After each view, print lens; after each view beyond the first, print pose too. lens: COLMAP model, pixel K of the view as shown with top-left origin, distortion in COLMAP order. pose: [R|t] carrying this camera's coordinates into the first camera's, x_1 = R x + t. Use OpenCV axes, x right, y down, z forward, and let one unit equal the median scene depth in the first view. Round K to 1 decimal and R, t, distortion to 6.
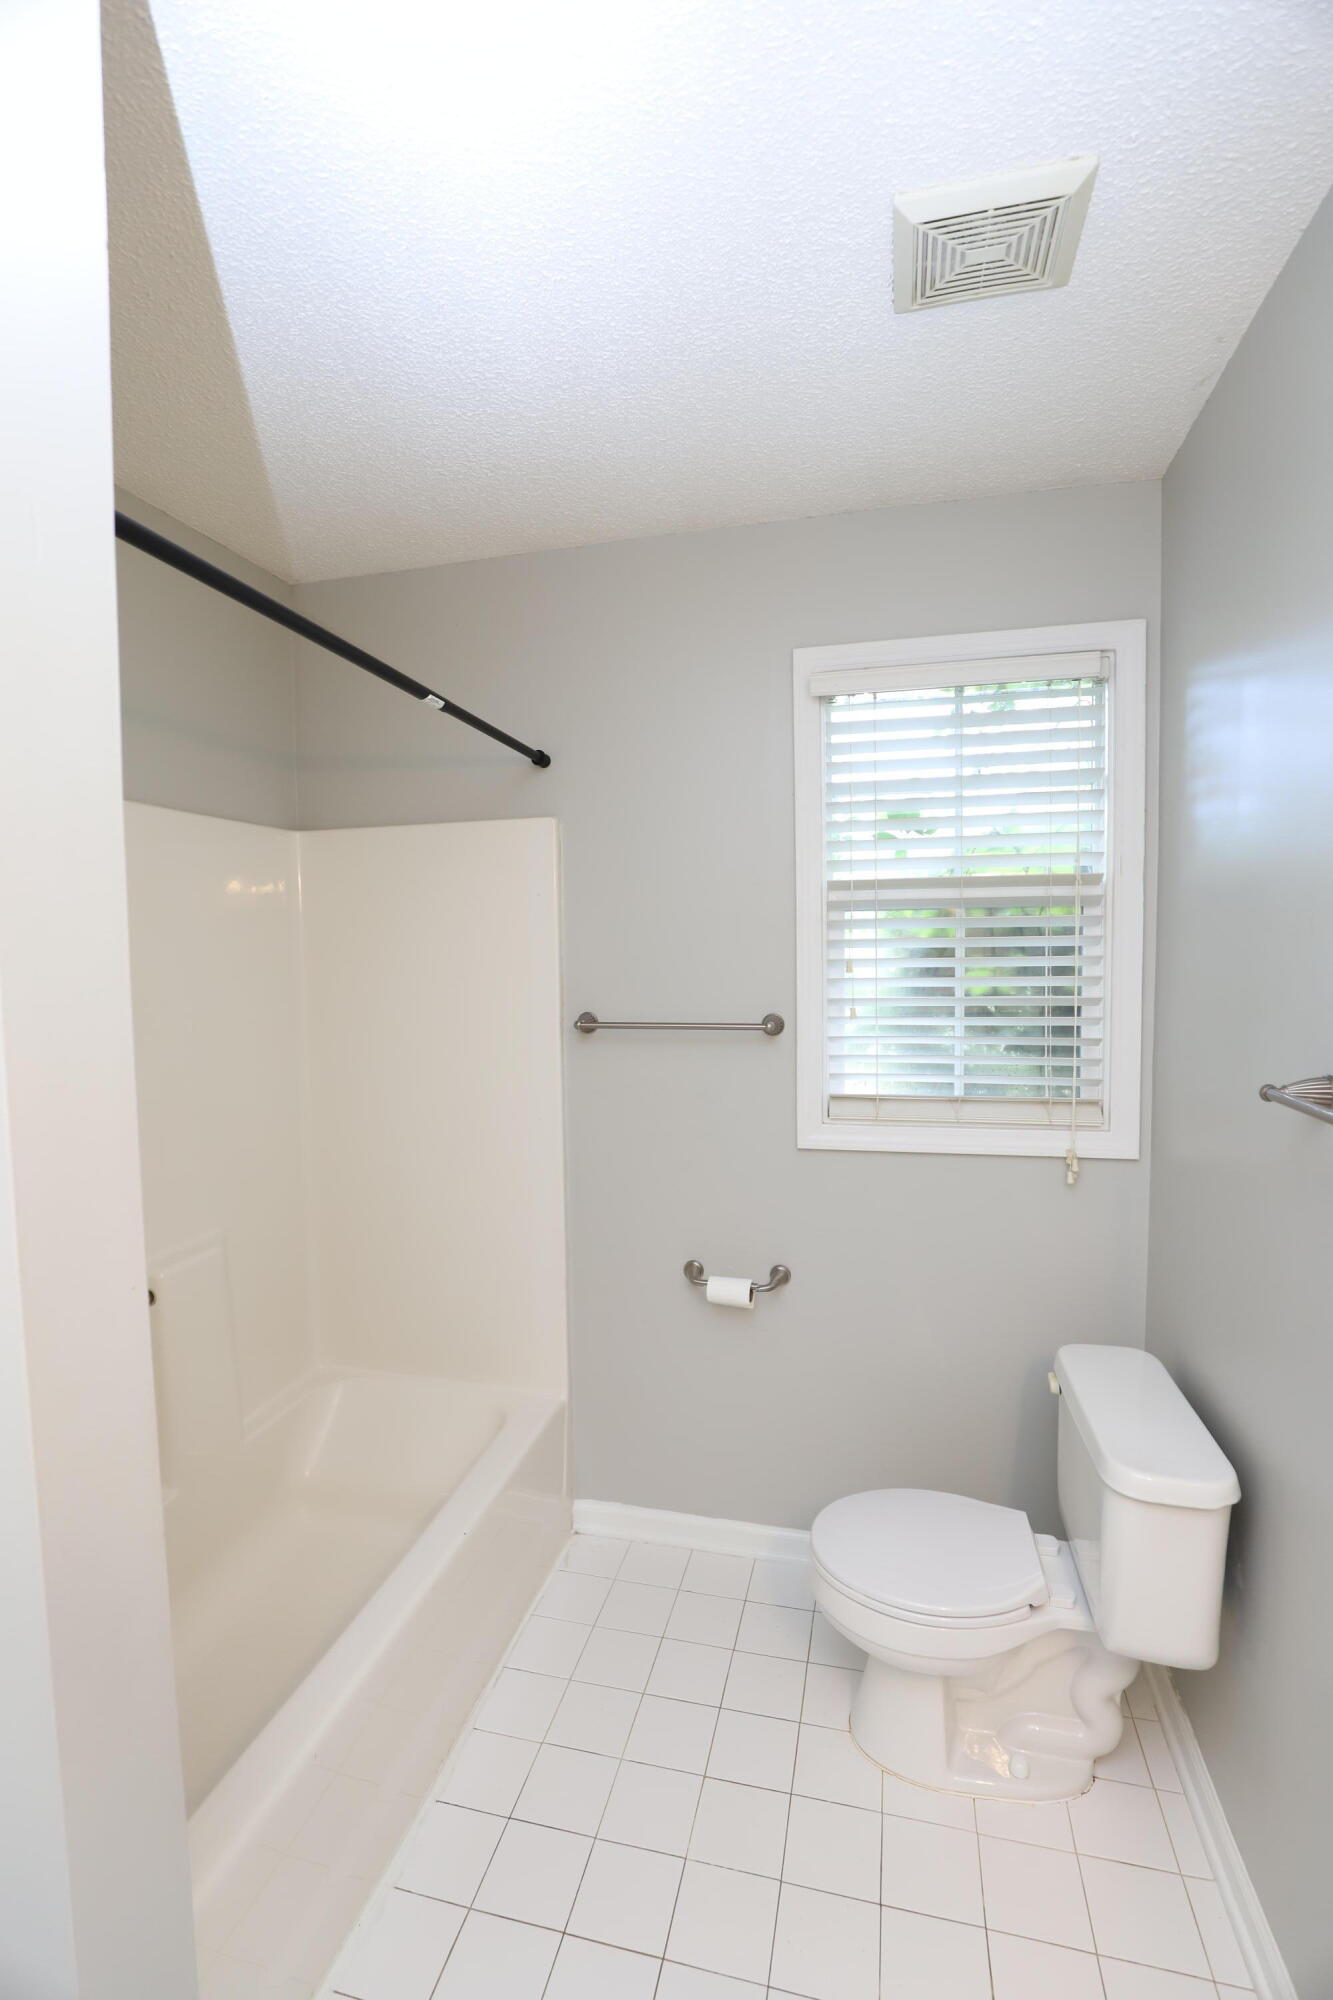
lens RADIAL K [[955.7, 0, 664.9], [0, 955.7, 1019.8], [0, 0, 1]] dist [-0.002290, -0.000551]
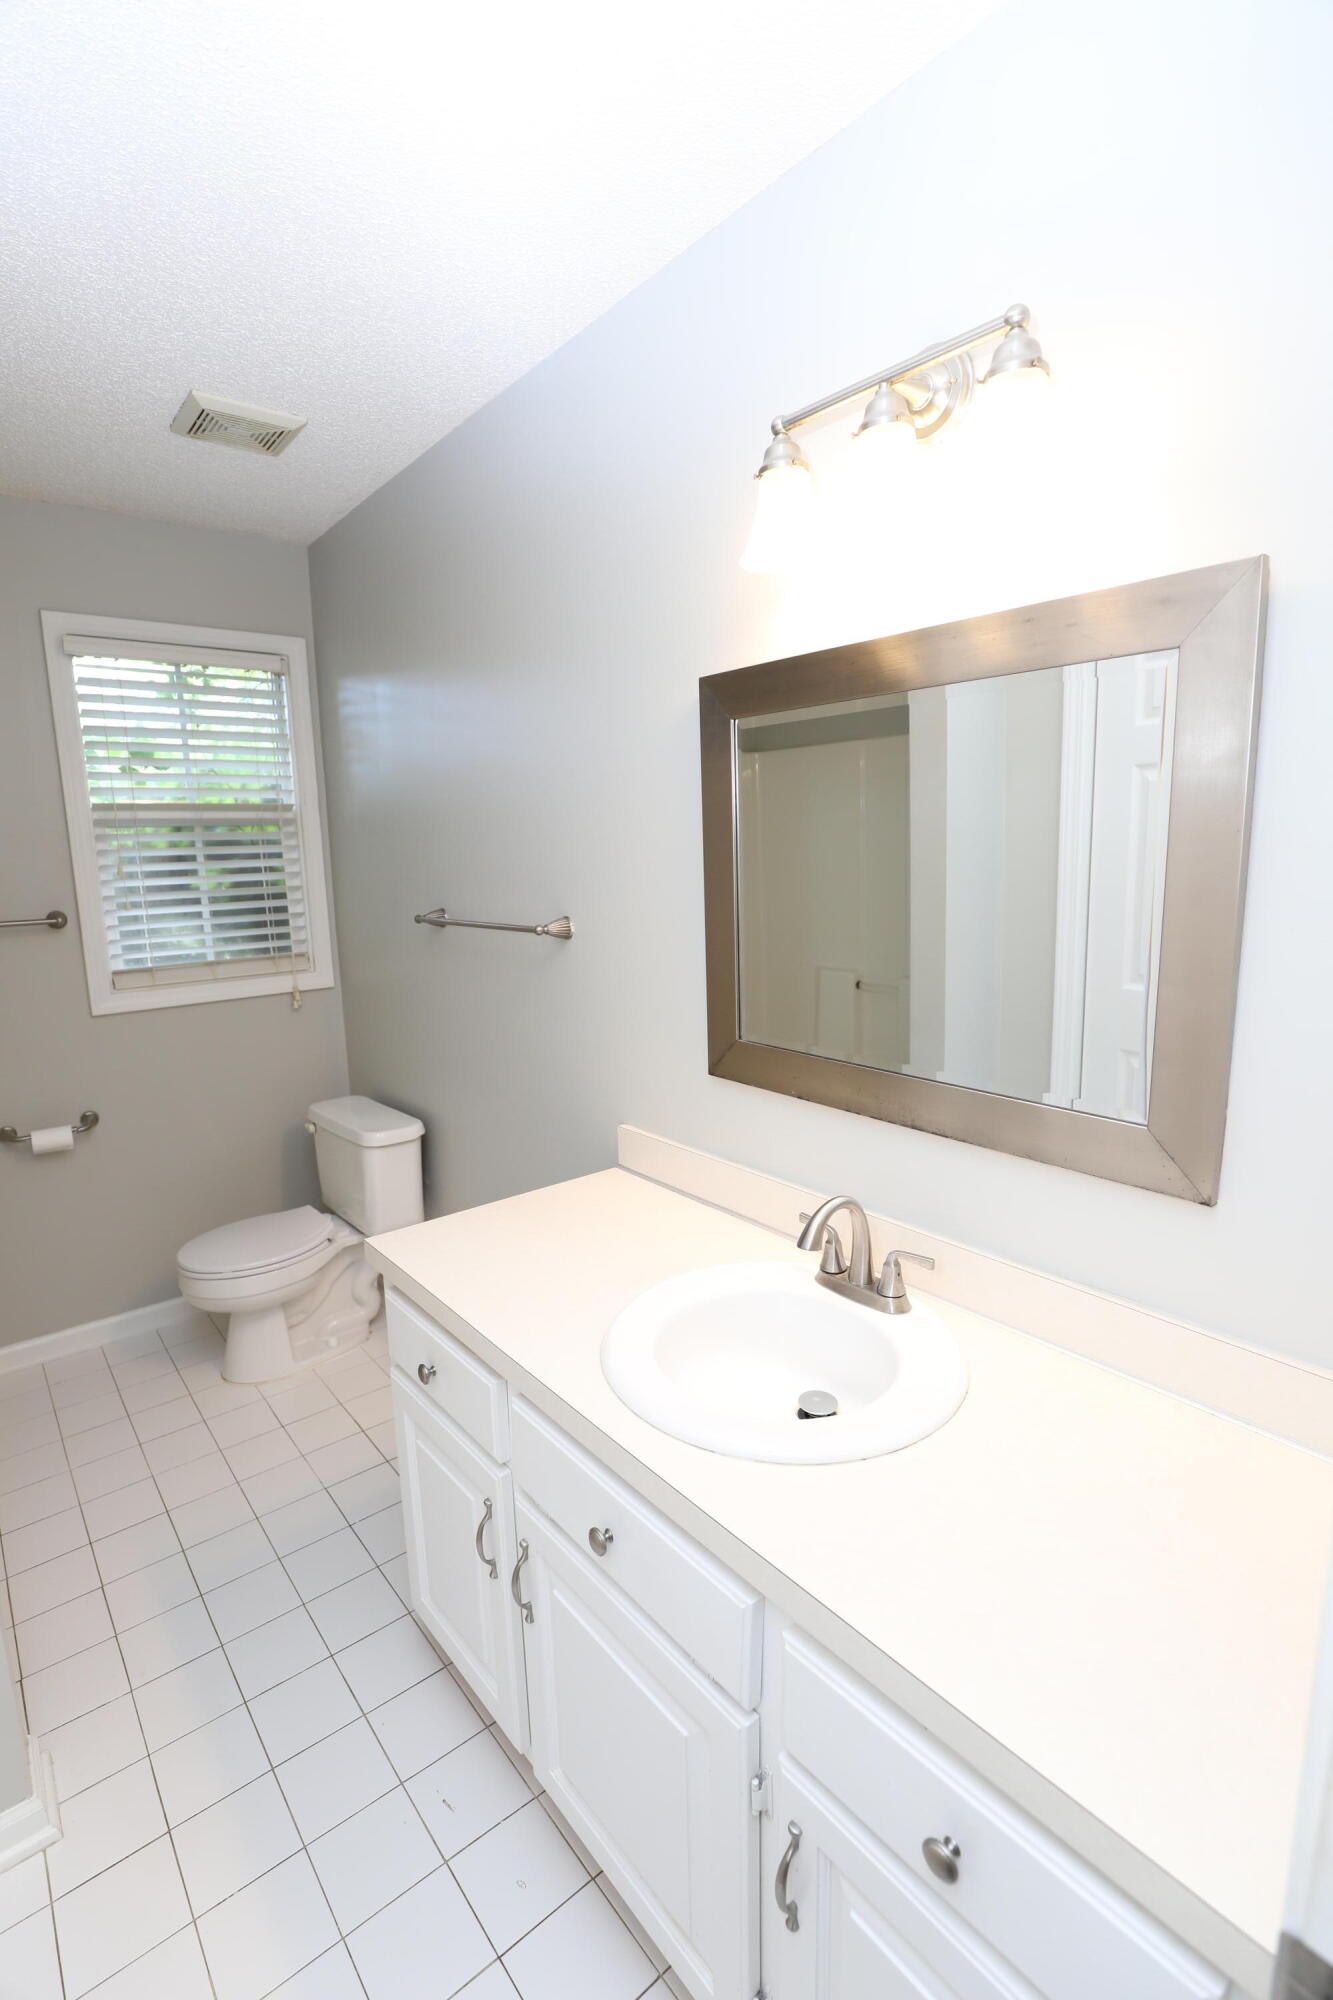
lens RADIAL K [[901.2, 0, 666.5], [0, 901.2, 1000.0], [0, 0, 1]] dist [-0.071255, -0.000022]
pose [[0.597062, -0.125857, 0.792261, -0.326243], [0.080798, 0.992029, 0.096701, 0.064572], [-0.798116, 0.006277, 0.602471, -0.307134]]
